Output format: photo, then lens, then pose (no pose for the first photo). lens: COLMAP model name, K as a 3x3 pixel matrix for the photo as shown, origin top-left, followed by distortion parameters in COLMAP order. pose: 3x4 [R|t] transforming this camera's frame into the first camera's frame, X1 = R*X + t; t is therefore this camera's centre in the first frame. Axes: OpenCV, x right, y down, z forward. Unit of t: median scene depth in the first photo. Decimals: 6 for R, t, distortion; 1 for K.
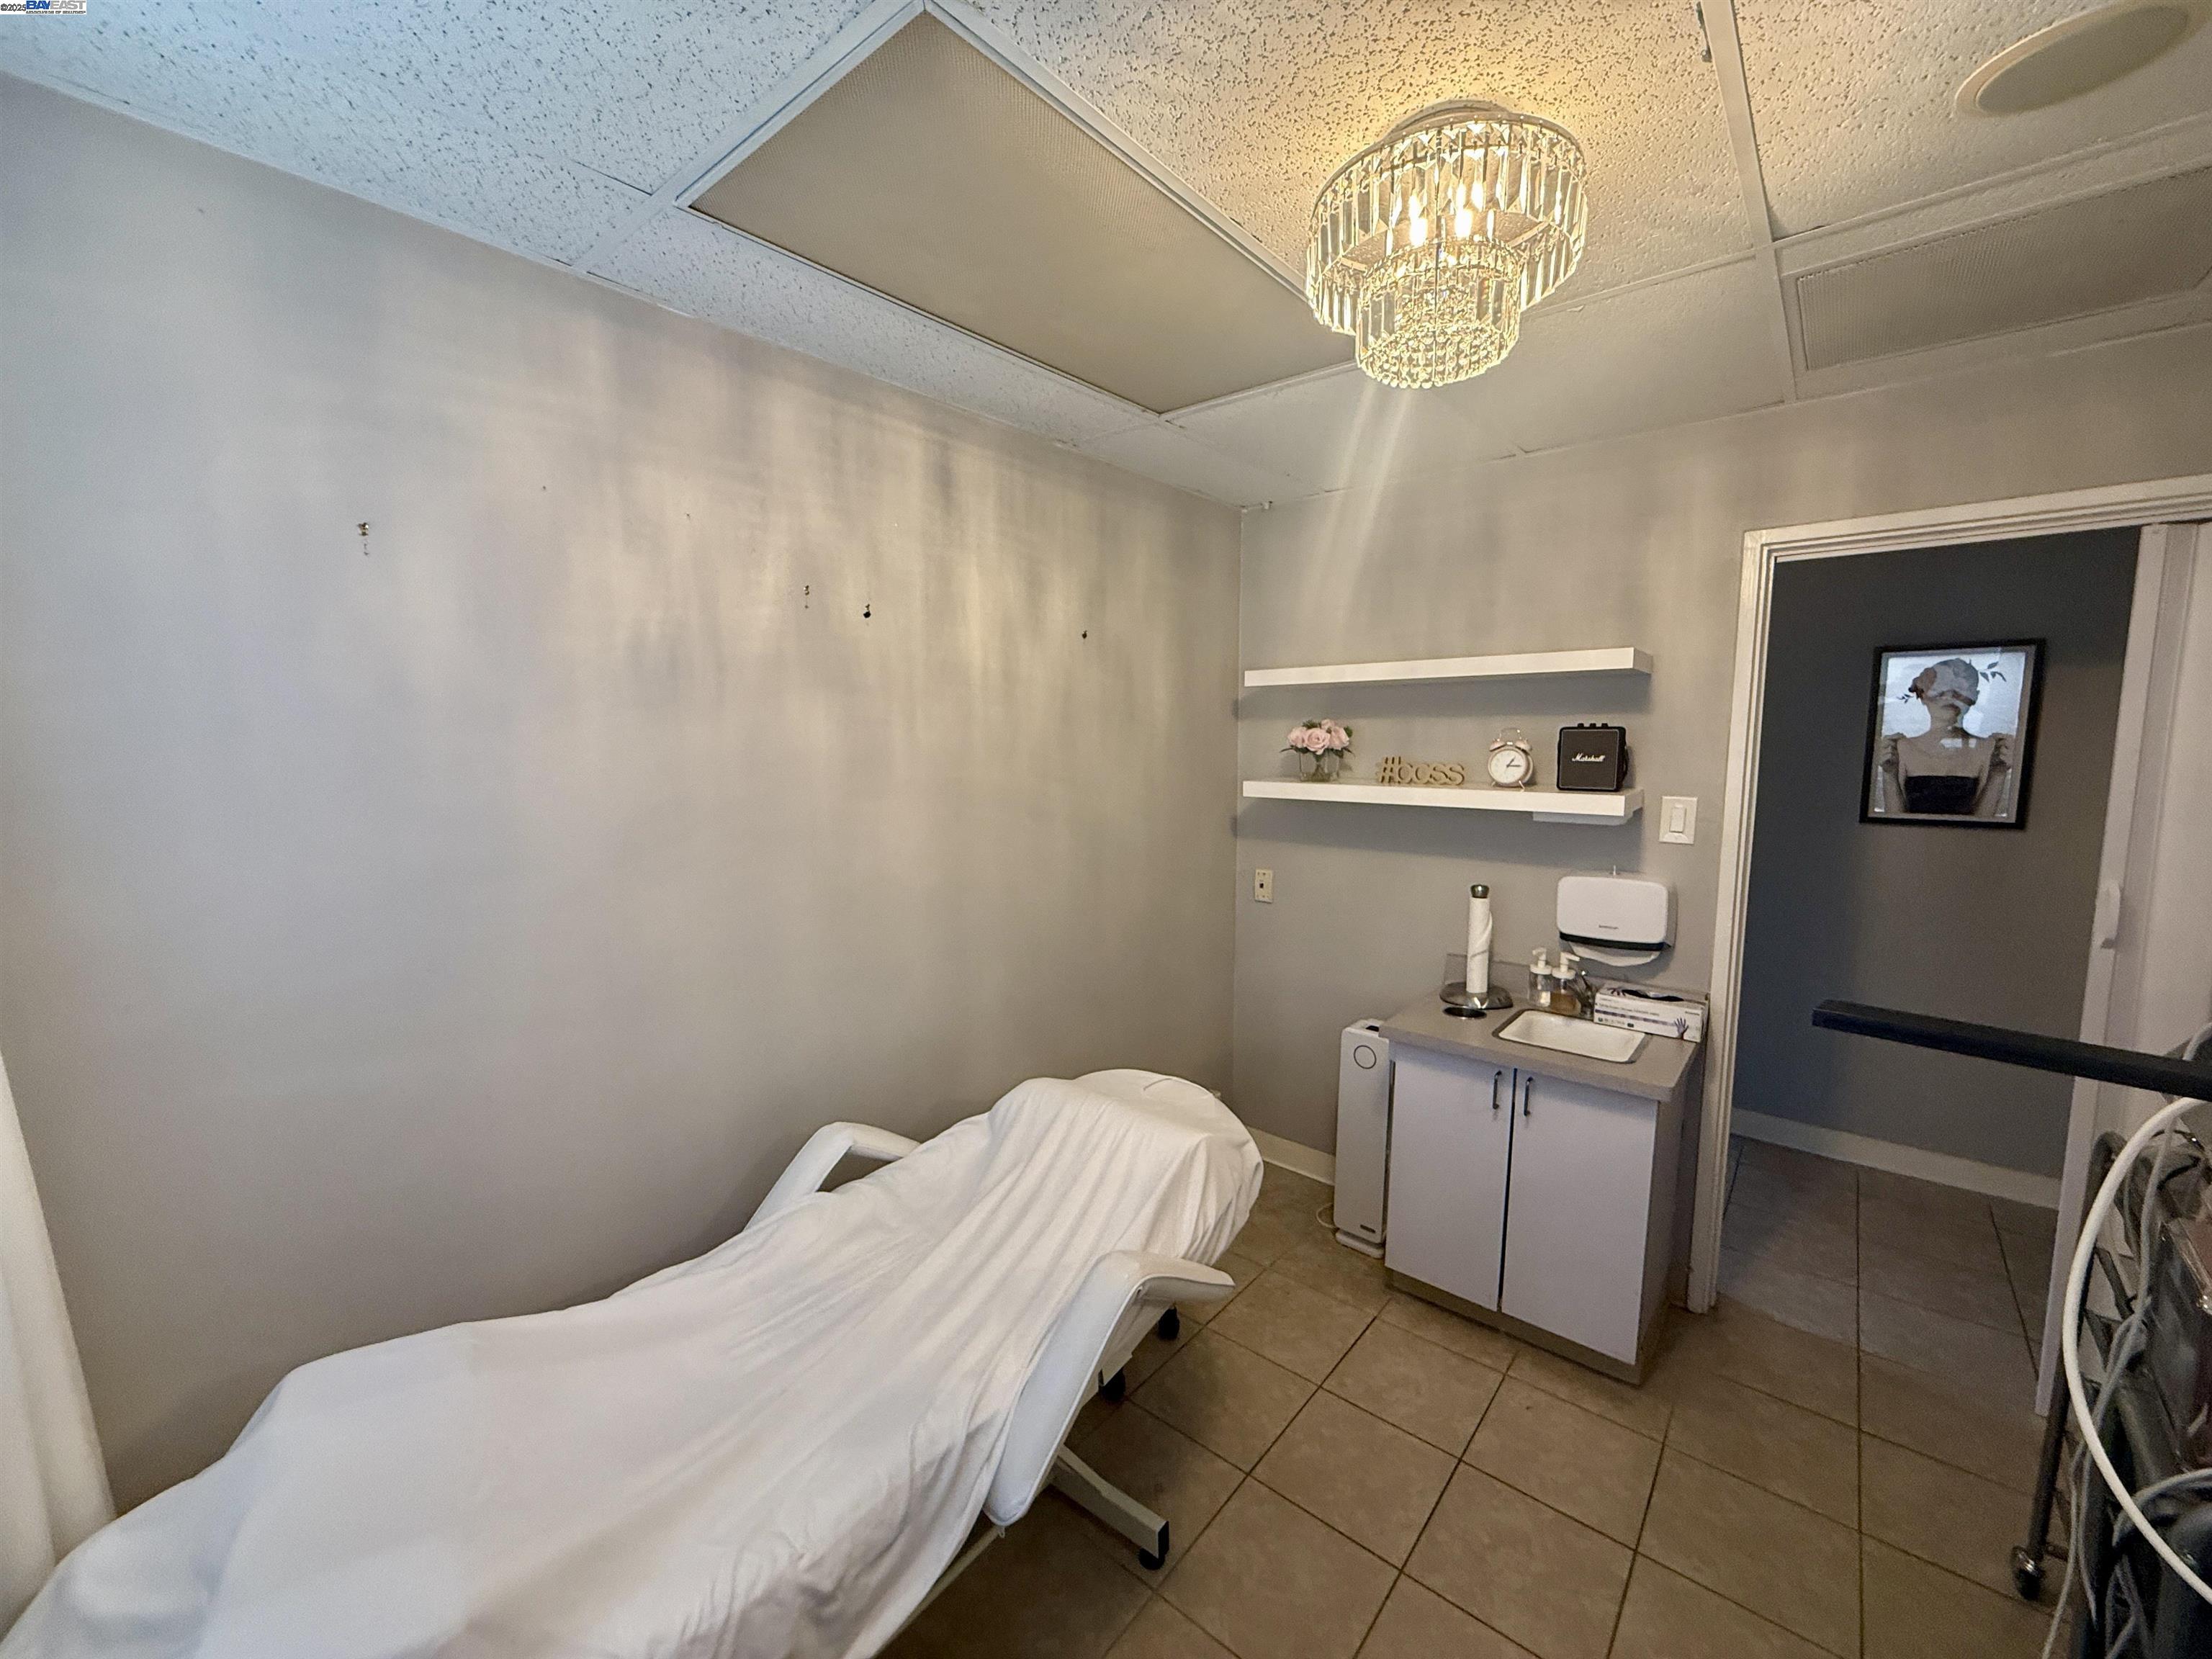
lens RADIAL K [[864.8, 0, 1115.2], [0, 864.8, 836.8], [0, 0, 1]] dist [-0.008246, 0.000203]
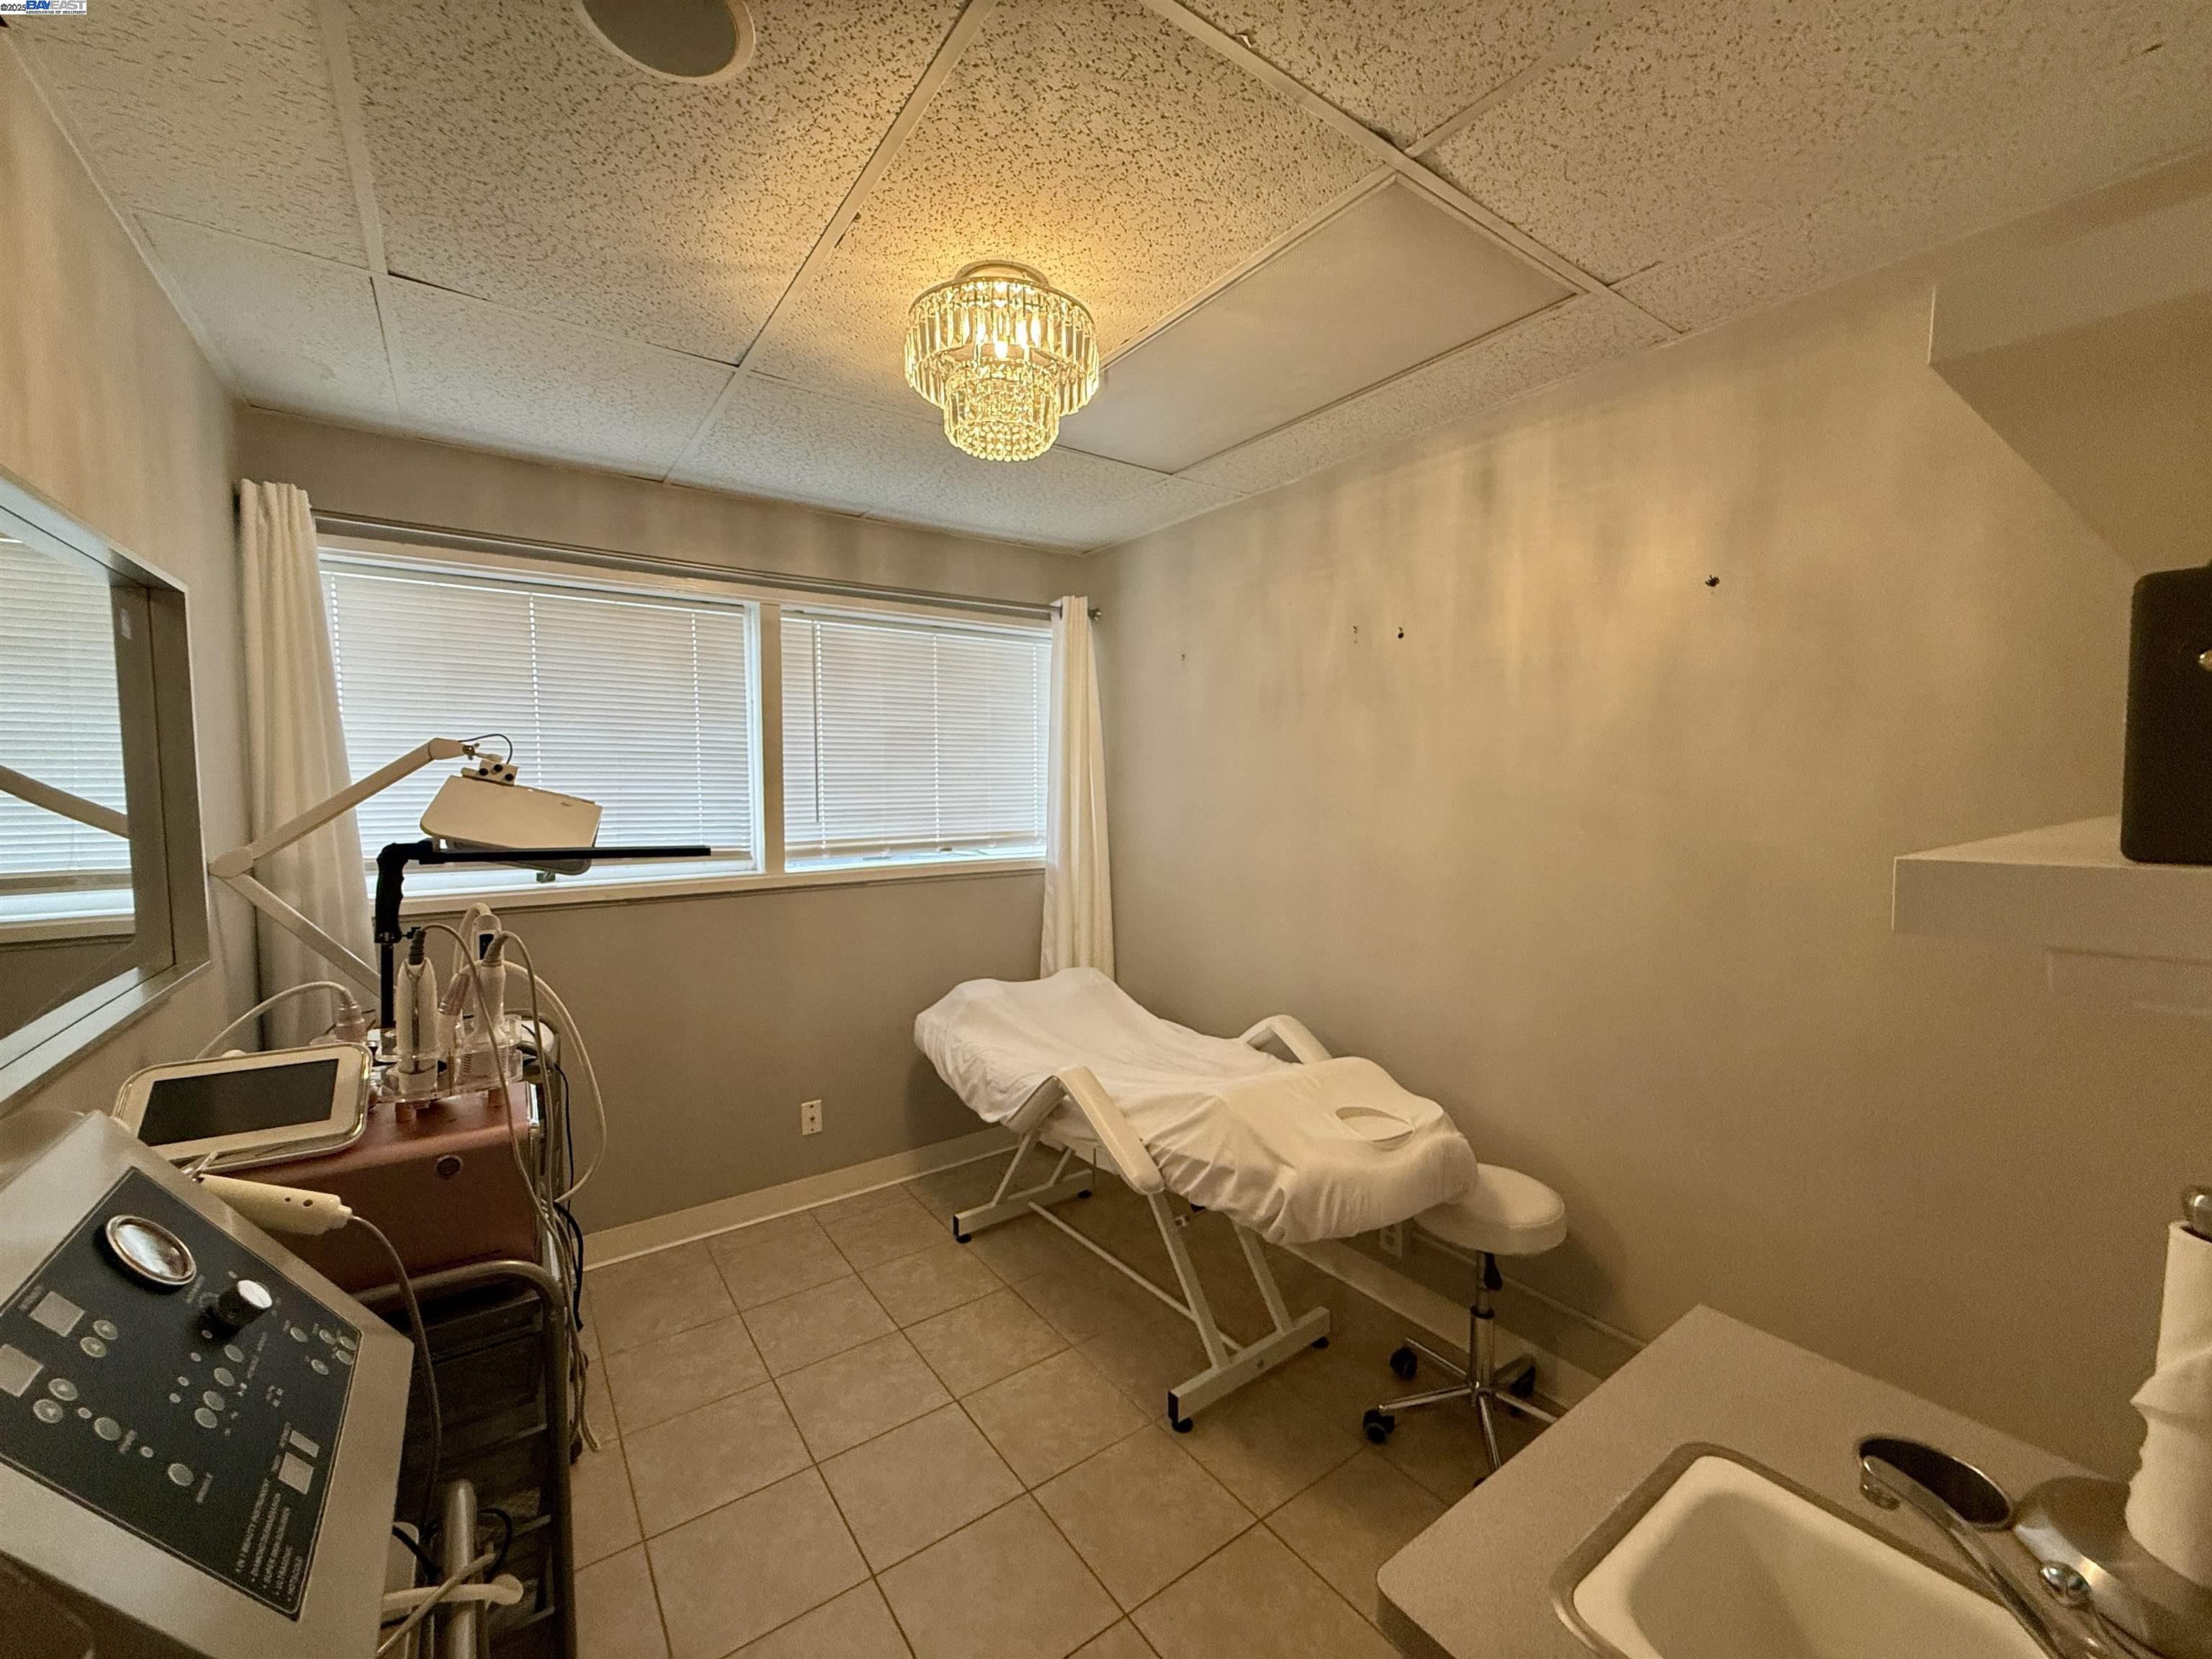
lens RADIAL K [[881.4, 0, 1100.4], [0, 881.4, 833.4], [0, 0, 1]] dist [0.001649, -0.000108]
pose [[-0.240016, 0.070389, -0.968214, 0.967562], [-0.110537, 0.988900, 0.099294, -0.057775], [0.964455, 0.130856, -0.229572, 0.869493]]
